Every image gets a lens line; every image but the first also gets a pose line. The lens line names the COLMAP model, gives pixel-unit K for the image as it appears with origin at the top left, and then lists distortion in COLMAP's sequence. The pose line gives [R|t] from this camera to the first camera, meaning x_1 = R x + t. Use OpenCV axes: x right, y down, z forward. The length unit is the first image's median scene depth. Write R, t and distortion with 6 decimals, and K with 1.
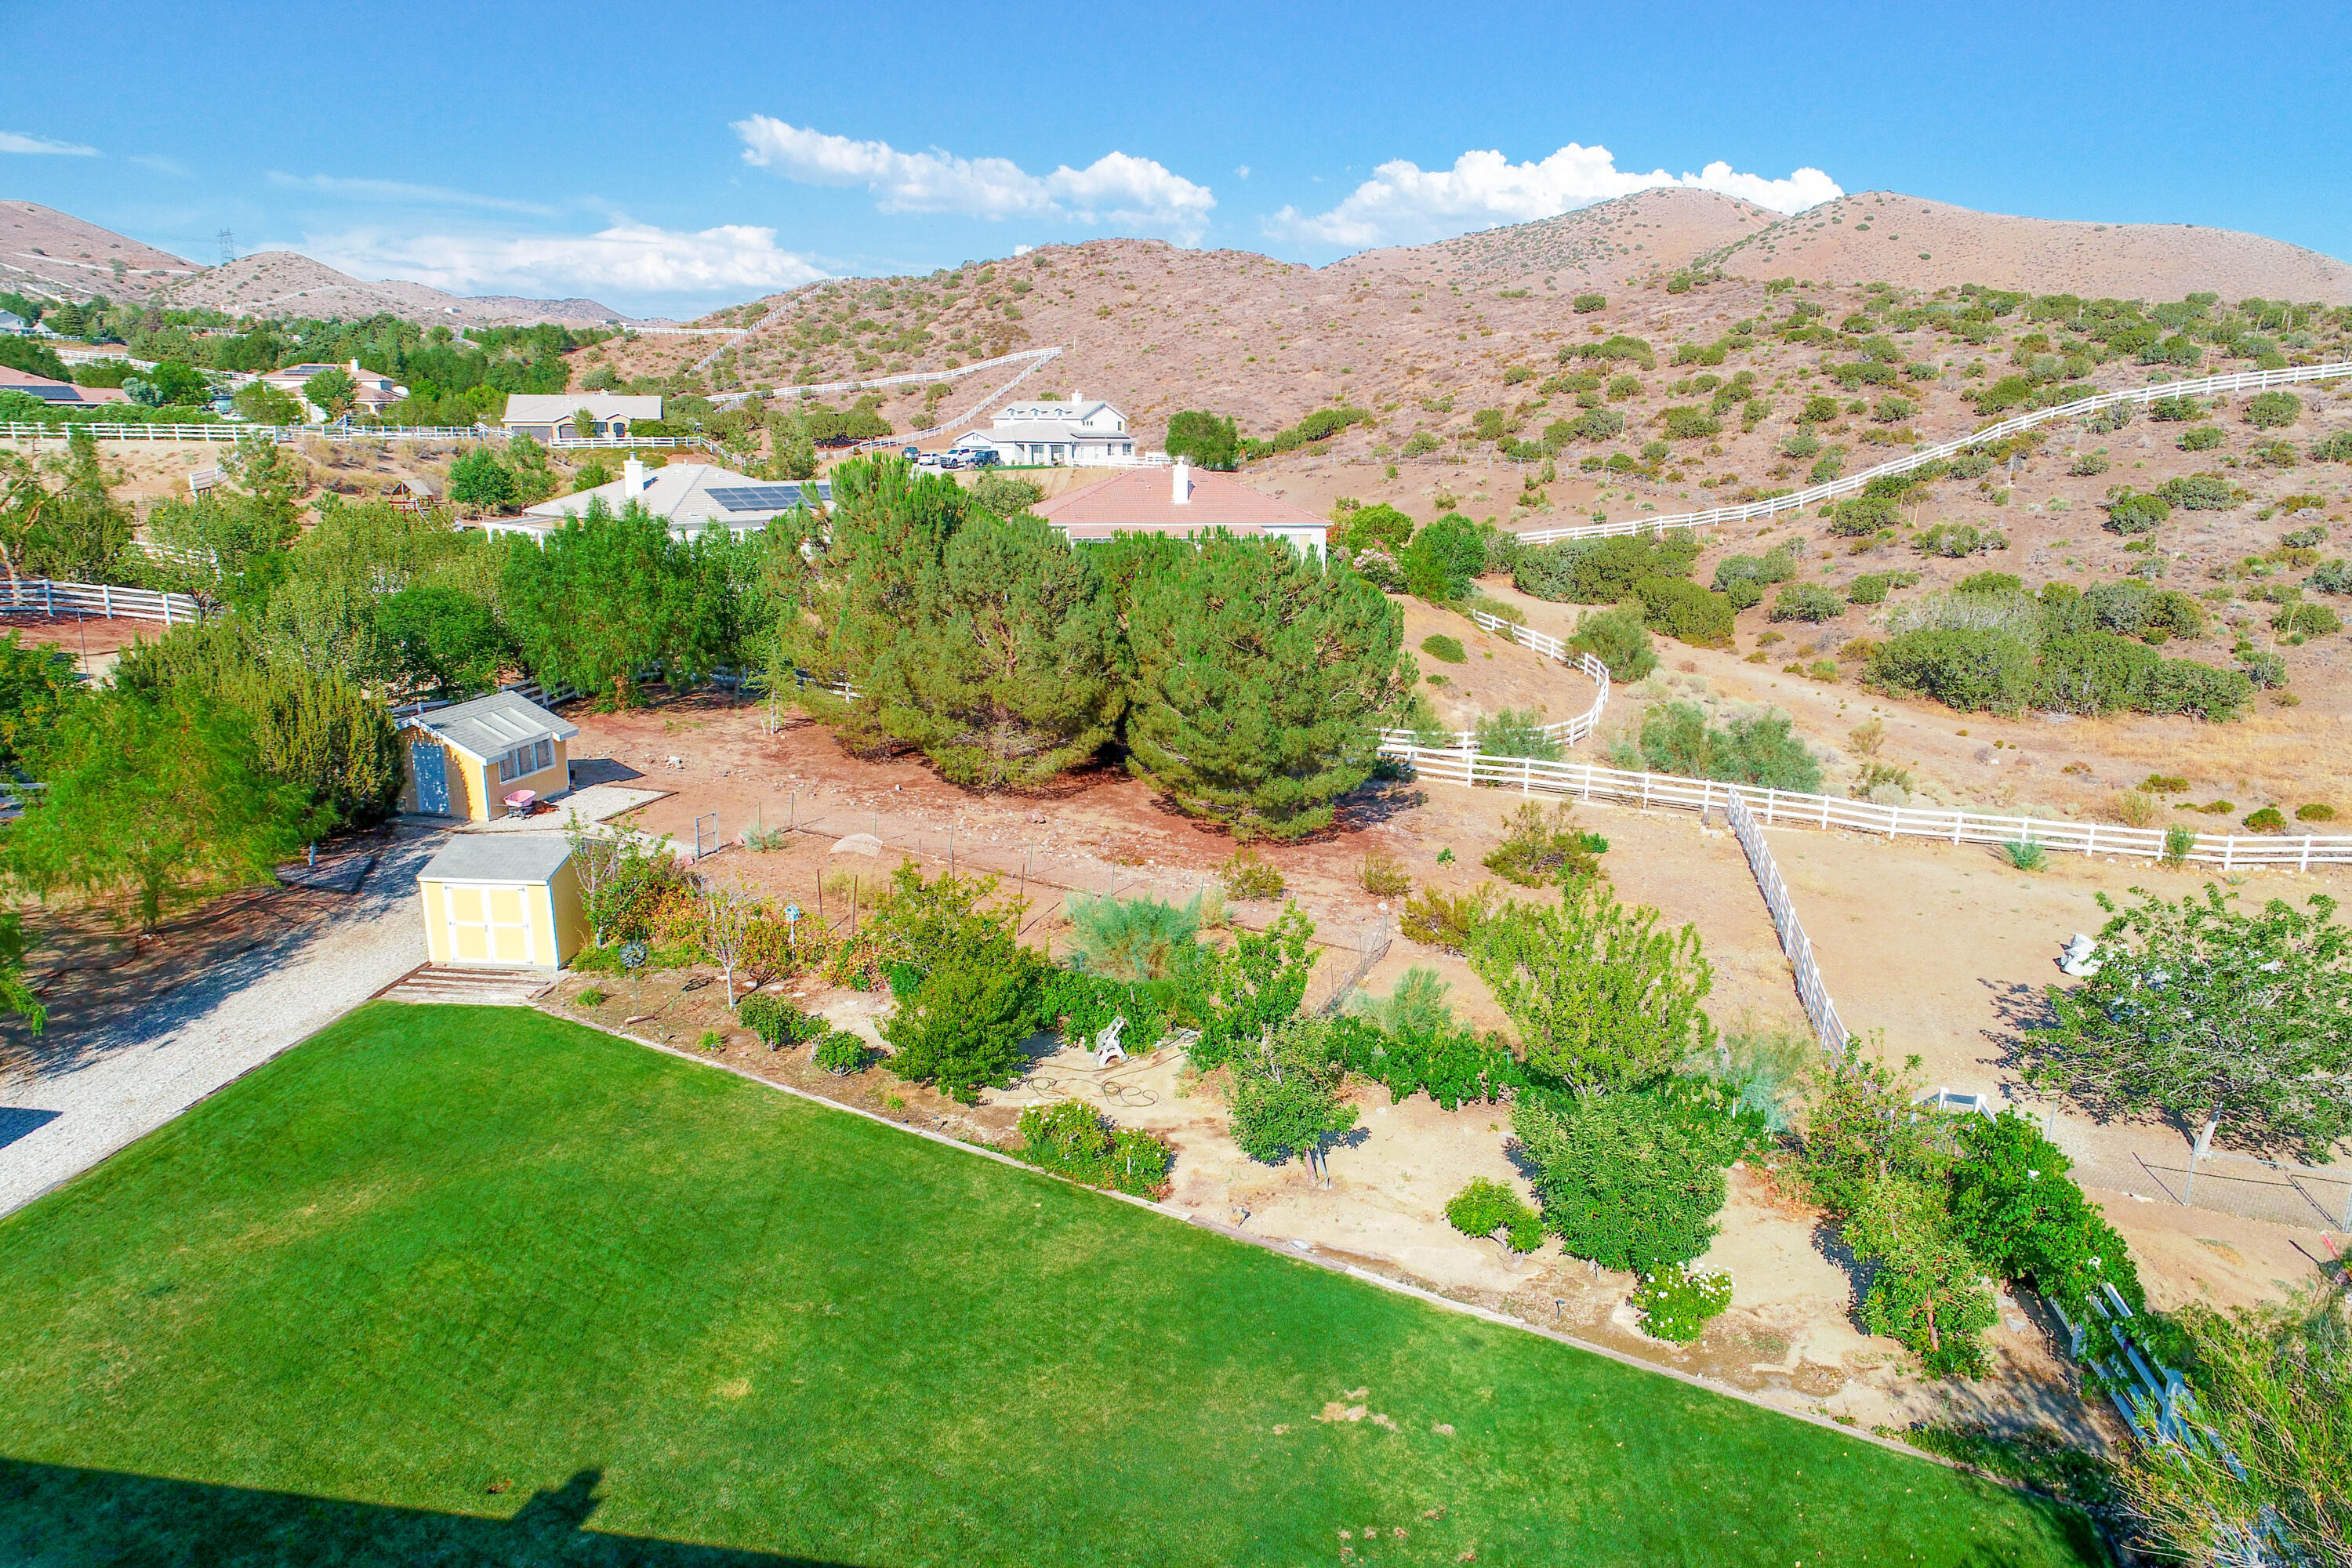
lens RADIAL K [[1590.5, 0, 1176.0], [0, 1590.5, 784.0], [0, 0, 1]] dist [0.003631, 0.001361]
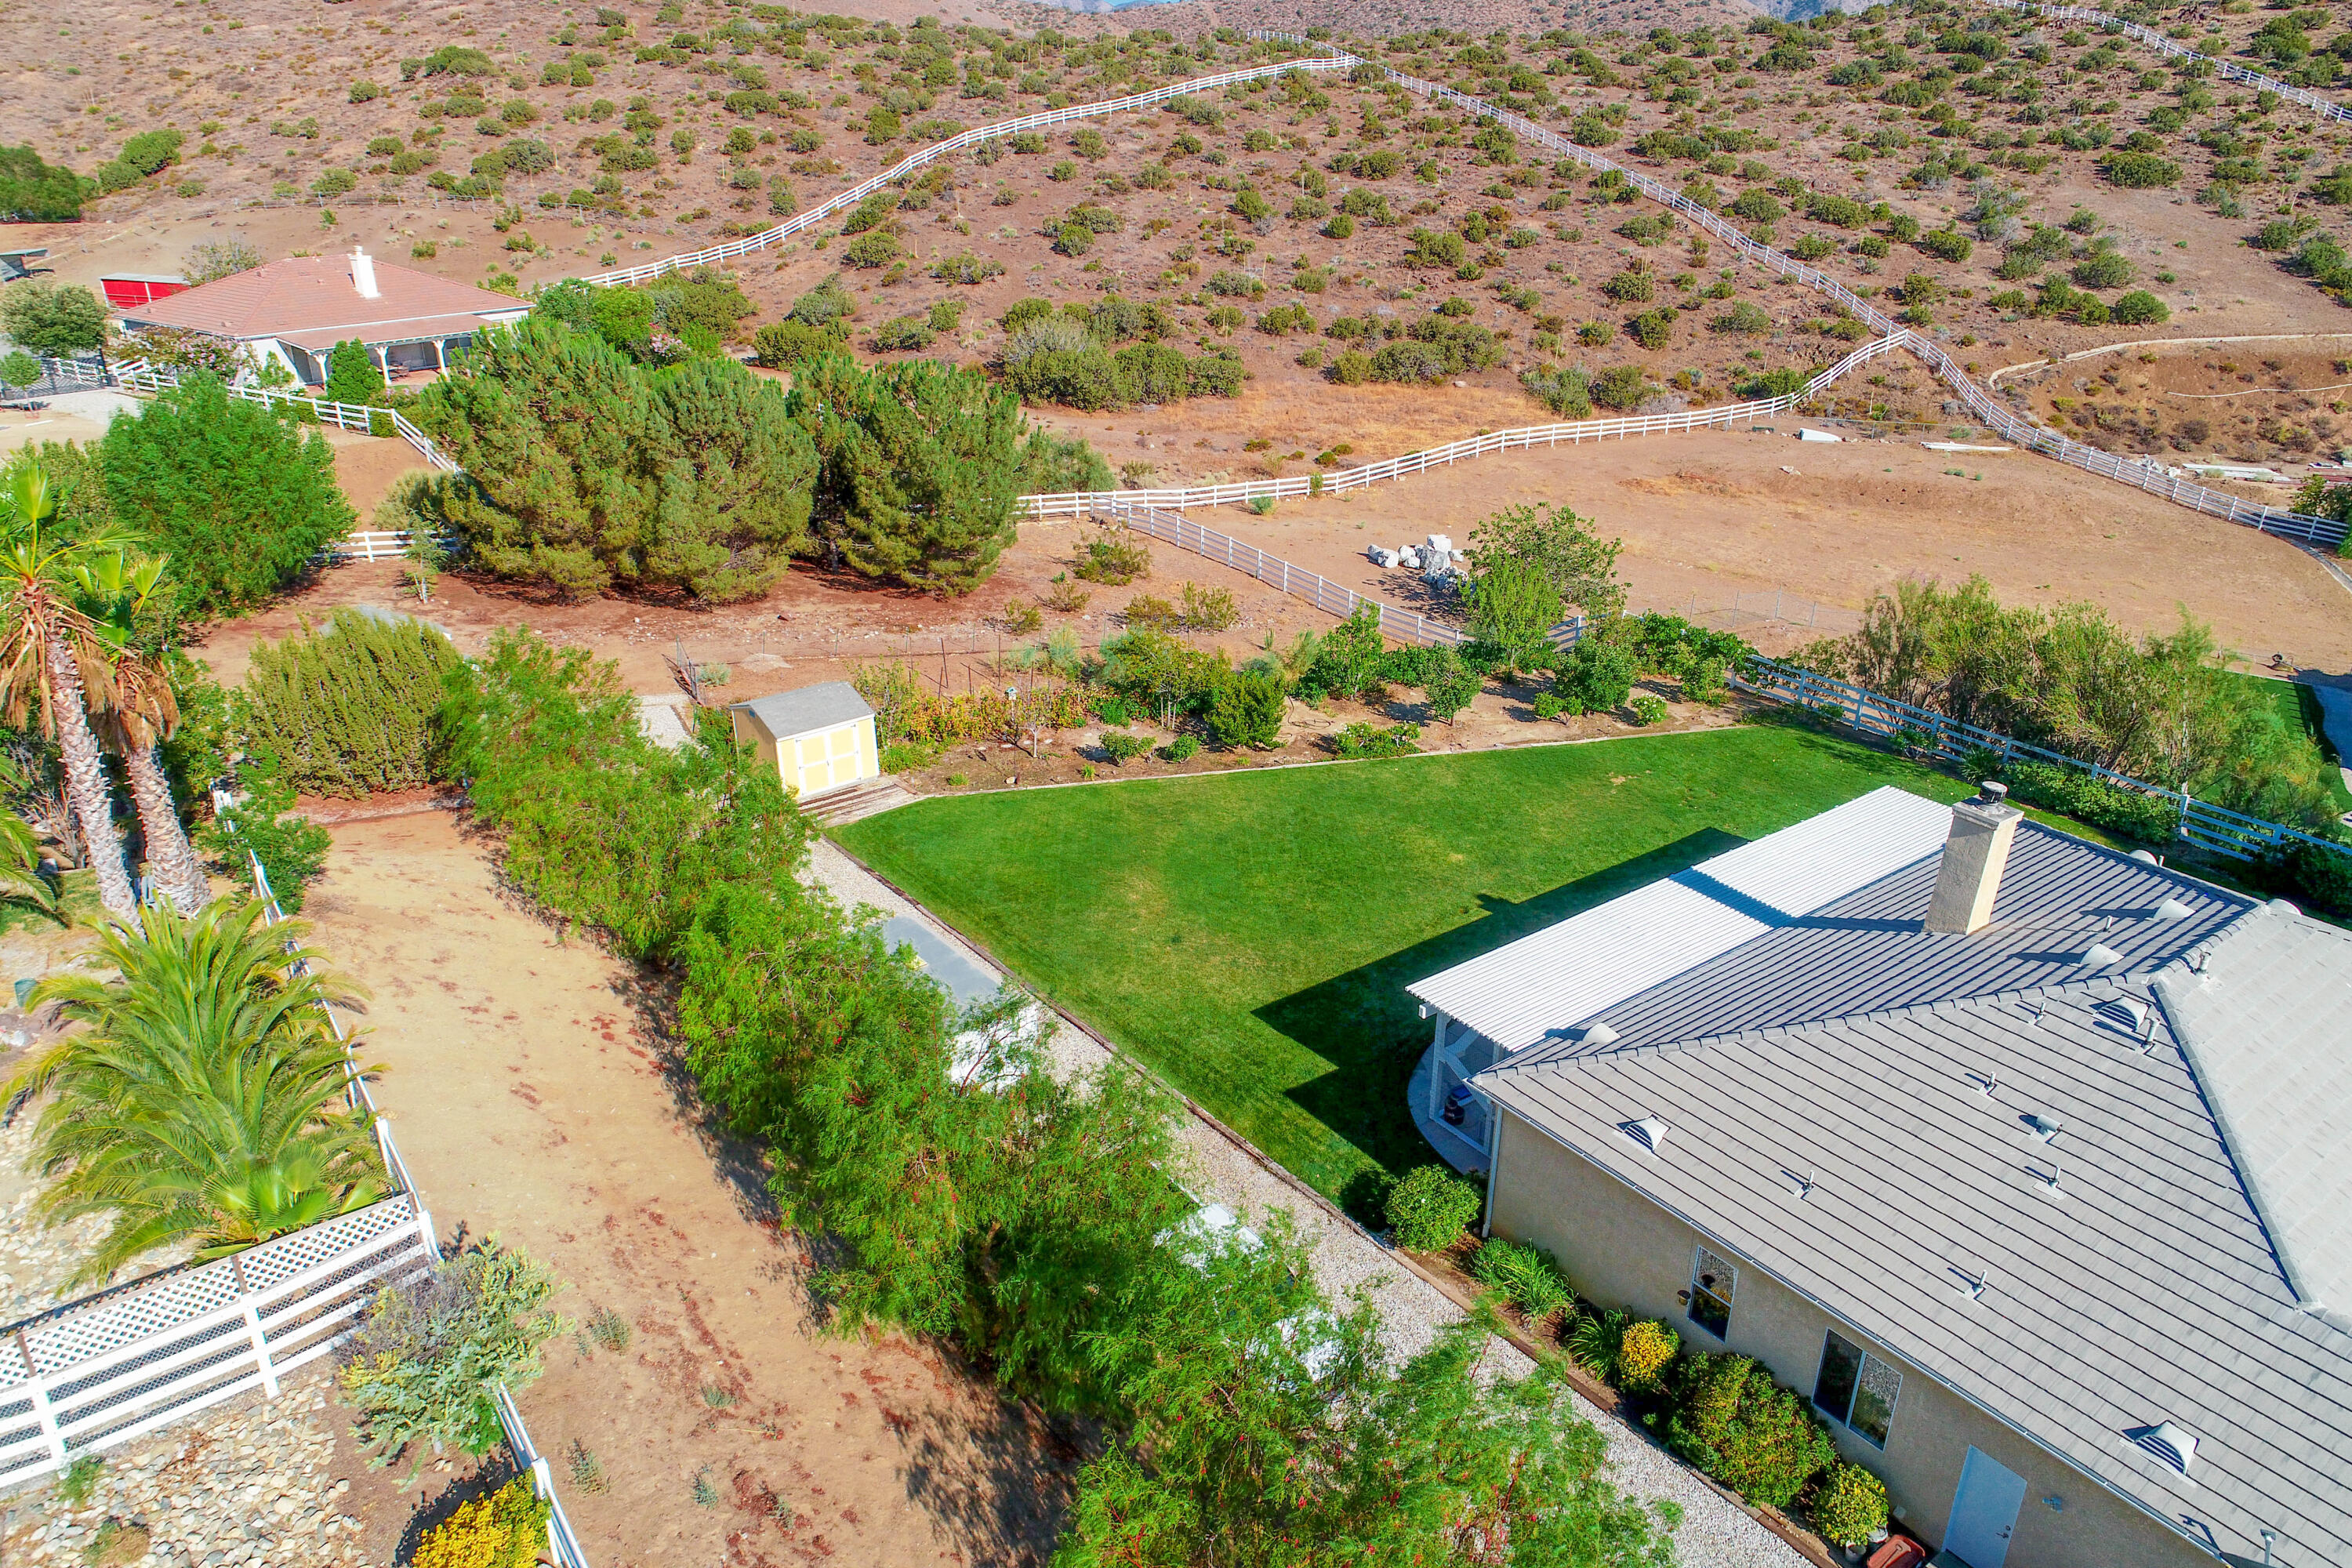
lens RADIAL K [[1616.6, 0, 1176.0], [0, 1616.6, 784.0], [0, 0, 1]] dist [0.002386, 0.001093]
pose [[0.685694, -0.289472, 0.667855, -0.256766], [0.158451, 0.954879, 0.251196, -0.041232], [-0.710435, -0.066421, 0.700622, -0.030203]]
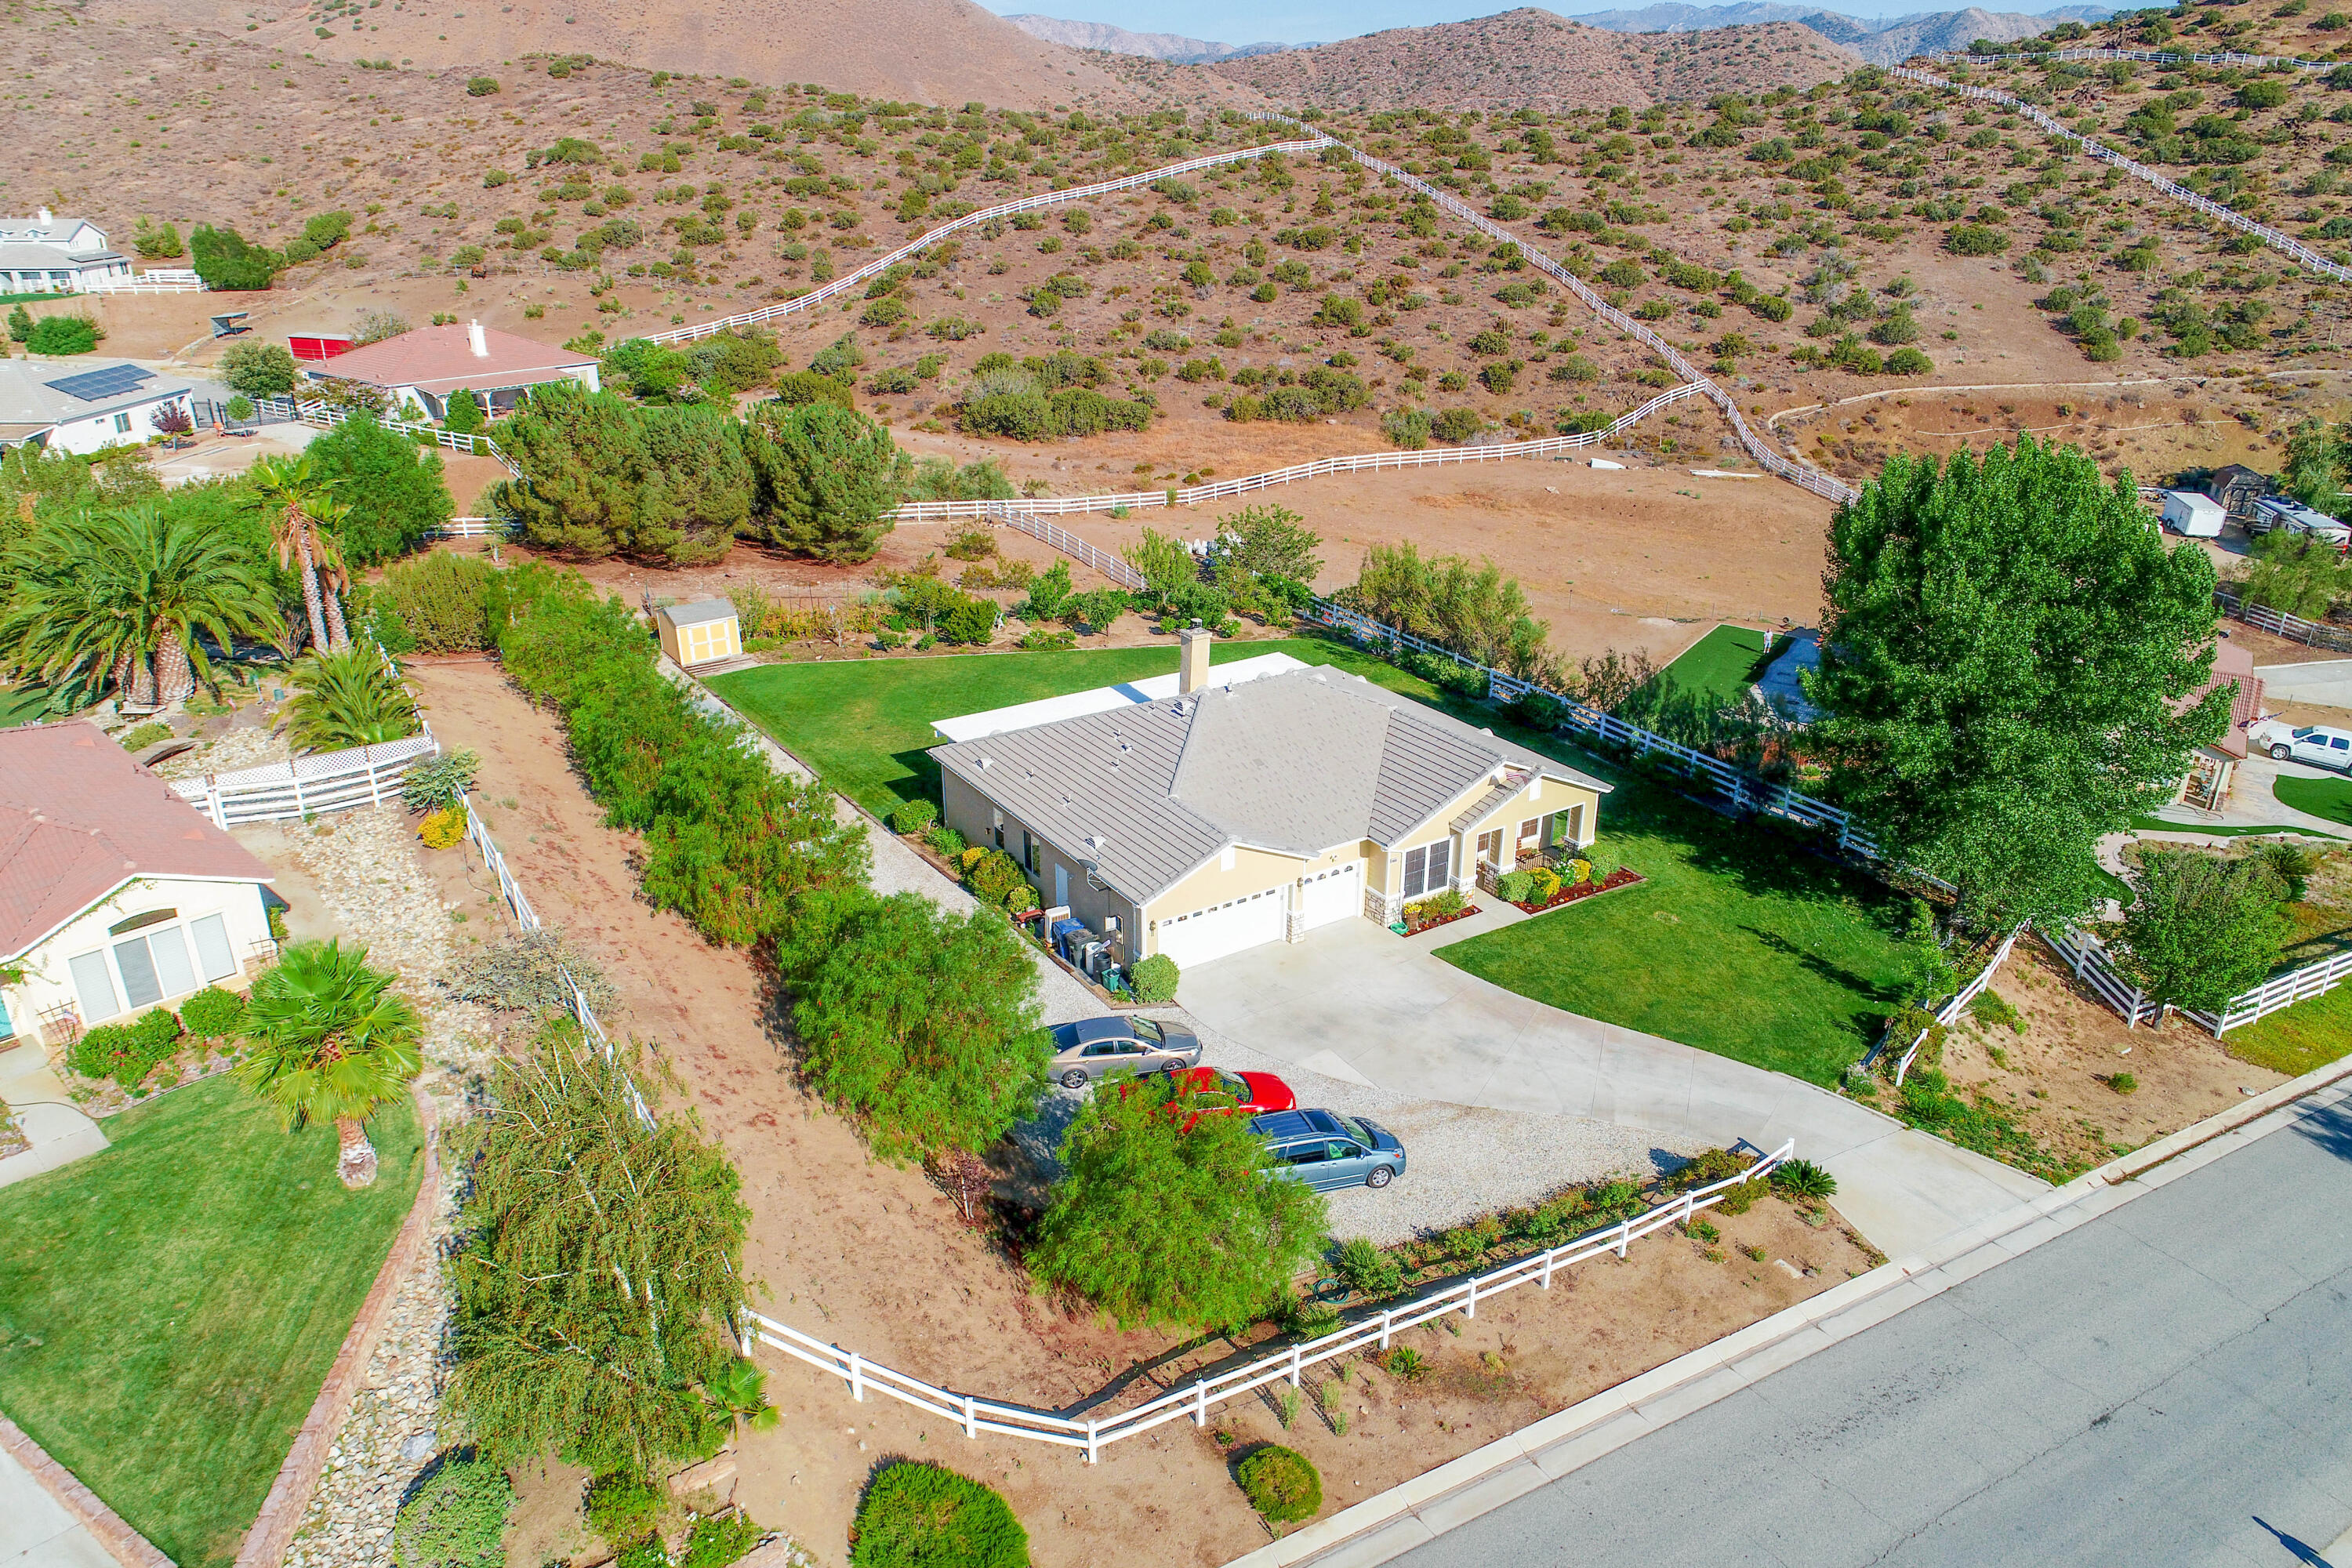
lens RADIAL K [[1616.9, 0, 1187.4], [0, 1616.9, 786.1], [0, 0, 1]] dist [0.003826, -0.000699]
pose [[0.732407, -0.263959, 0.627619, -0.322710], [0.155271, 0.962256, 0.223502, -0.027306], [-0.662926, -0.066243, 0.745749, -0.261235]]
